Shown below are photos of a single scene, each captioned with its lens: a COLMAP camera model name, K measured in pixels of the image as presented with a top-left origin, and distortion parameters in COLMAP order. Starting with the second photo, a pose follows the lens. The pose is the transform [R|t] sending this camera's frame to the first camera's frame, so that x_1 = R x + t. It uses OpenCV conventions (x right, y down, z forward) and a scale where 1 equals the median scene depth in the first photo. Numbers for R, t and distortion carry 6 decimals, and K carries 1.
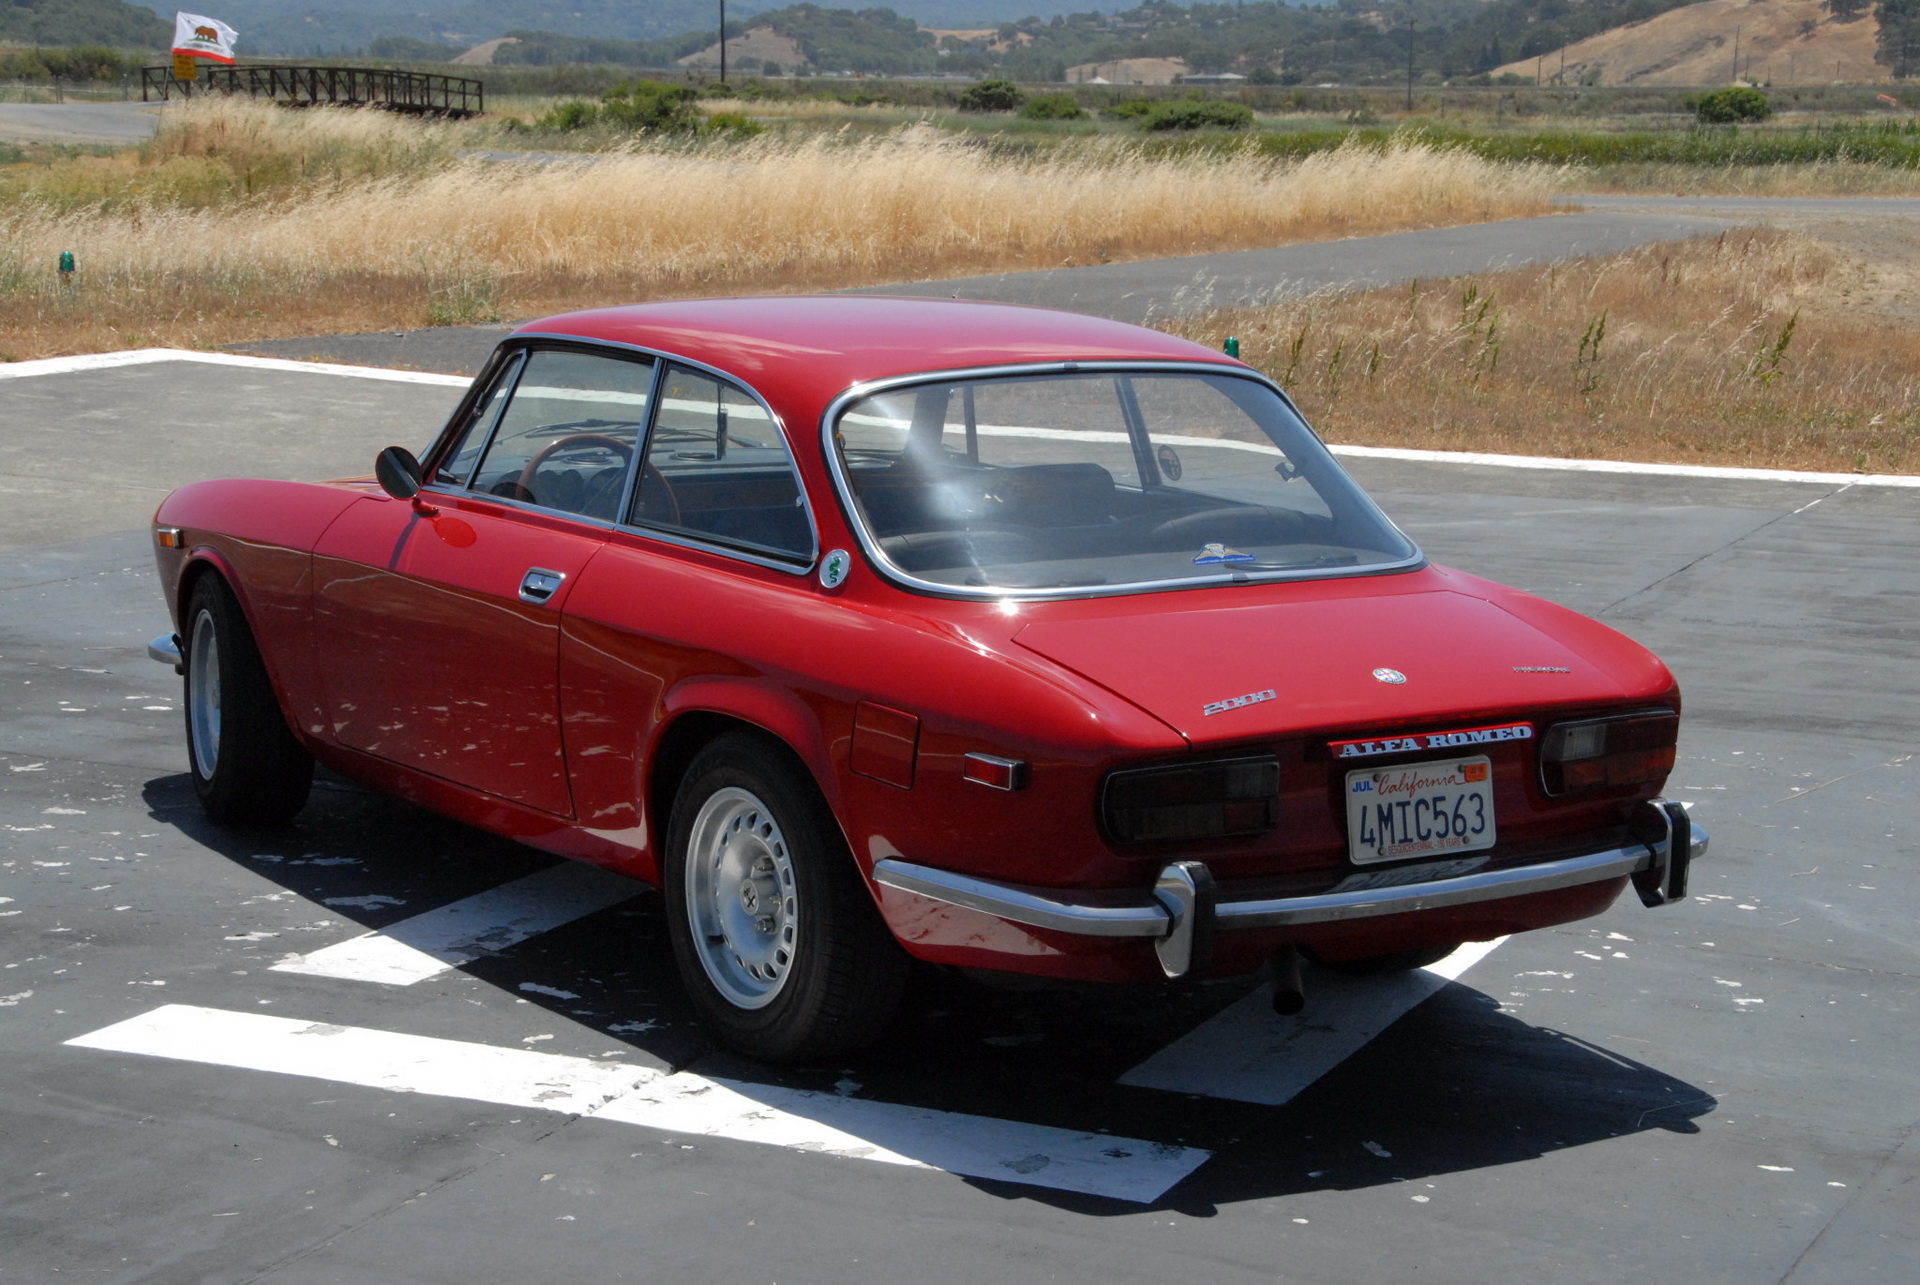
lens RADIAL K [[2923.2, 0, 944.4], [0, 2923.2, 674.6], [0, 0, 1]] dist [0.162201, 0.481911]
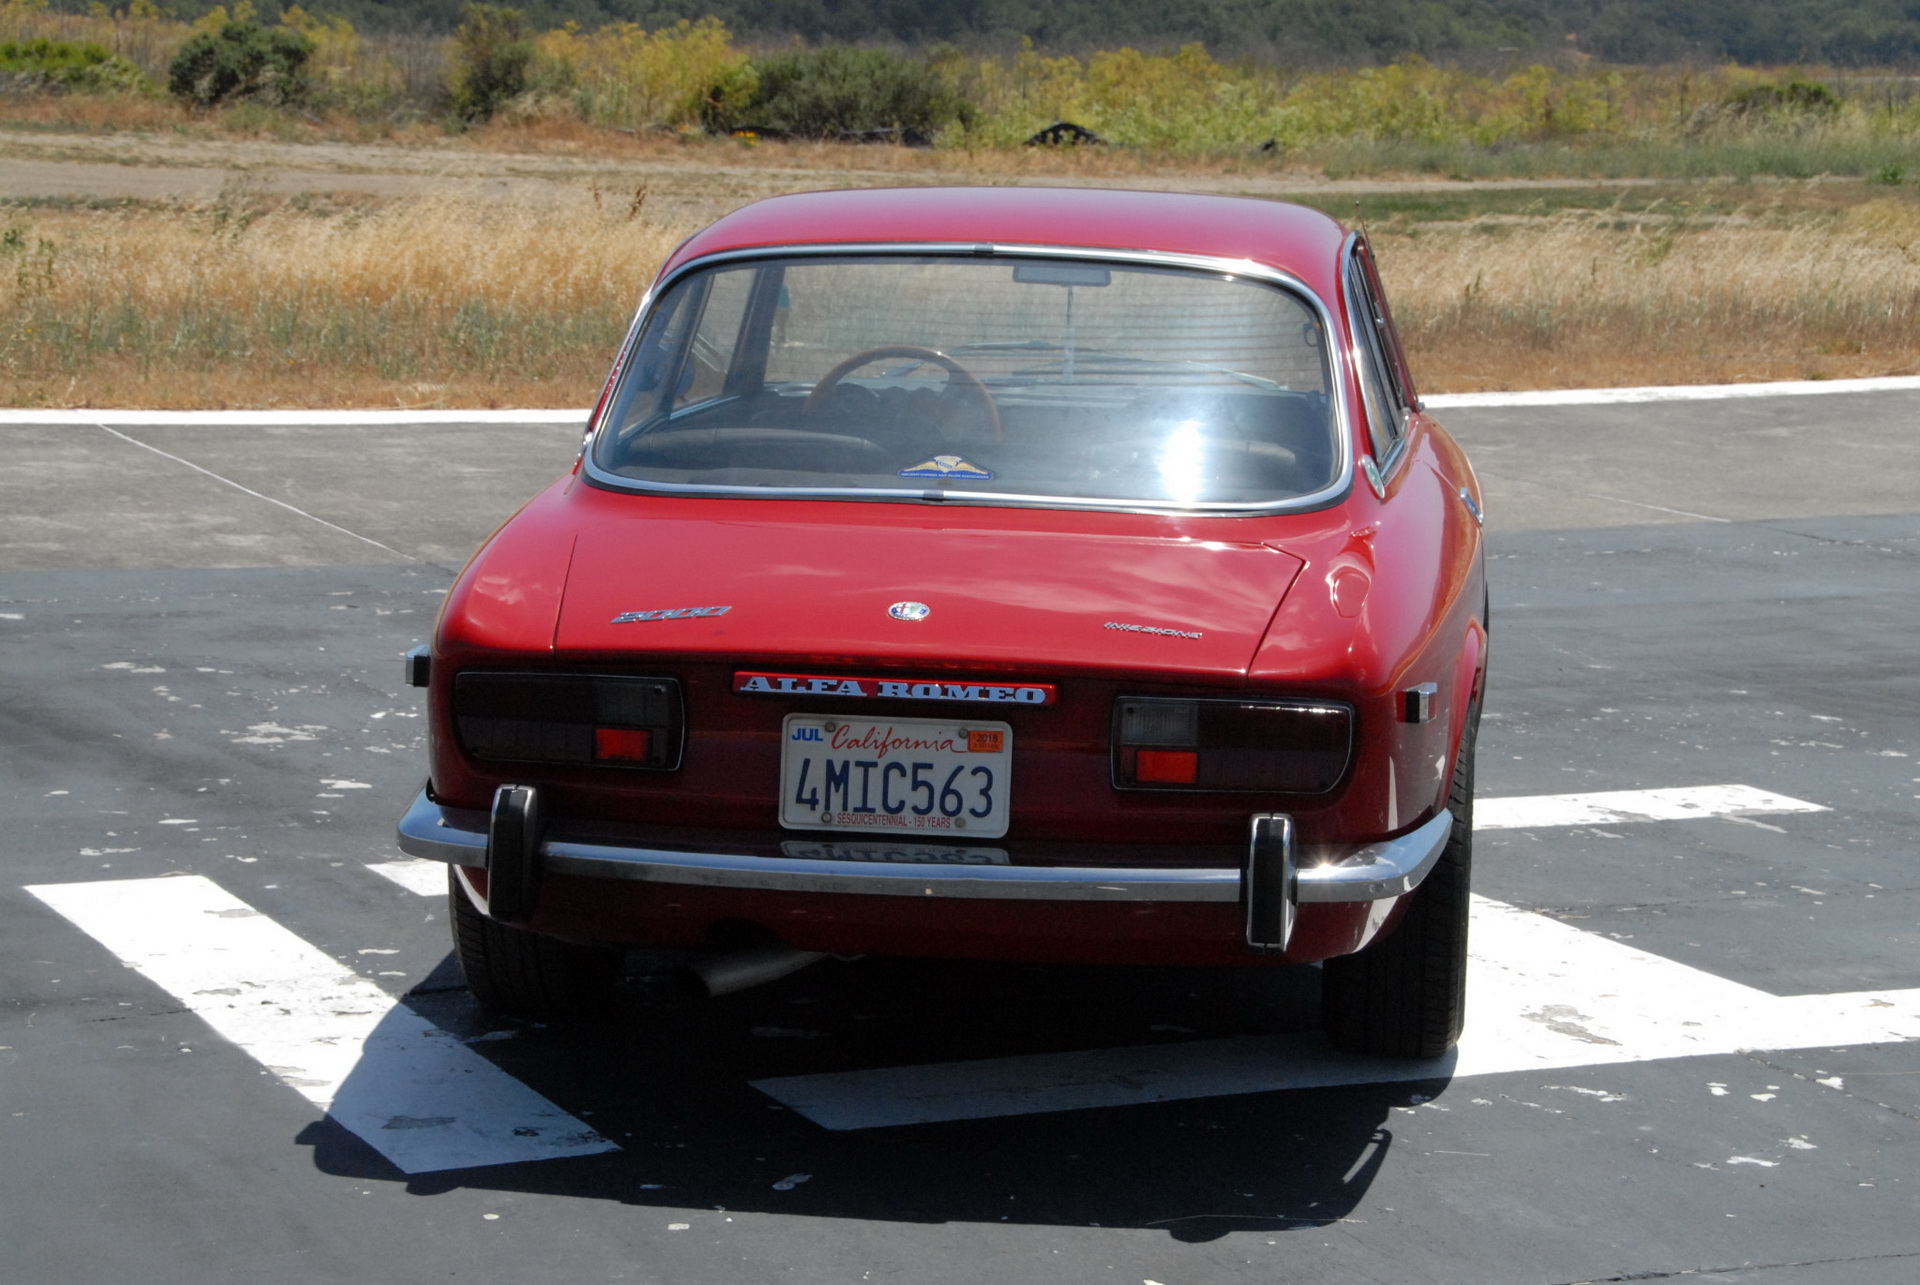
lens RADIAL K [[2923.2, 0, 944.4], [0, 2923.2, 674.6], [0, 0, 1]] dist [0.162201, 0.481911]
pose [[0.782789, 0.092069, -0.615439, 0.666662], [-0.111774, 0.993712, 0.006491, 0.011718], [0.612167, 0.063709, 0.788158, 0.373860]]
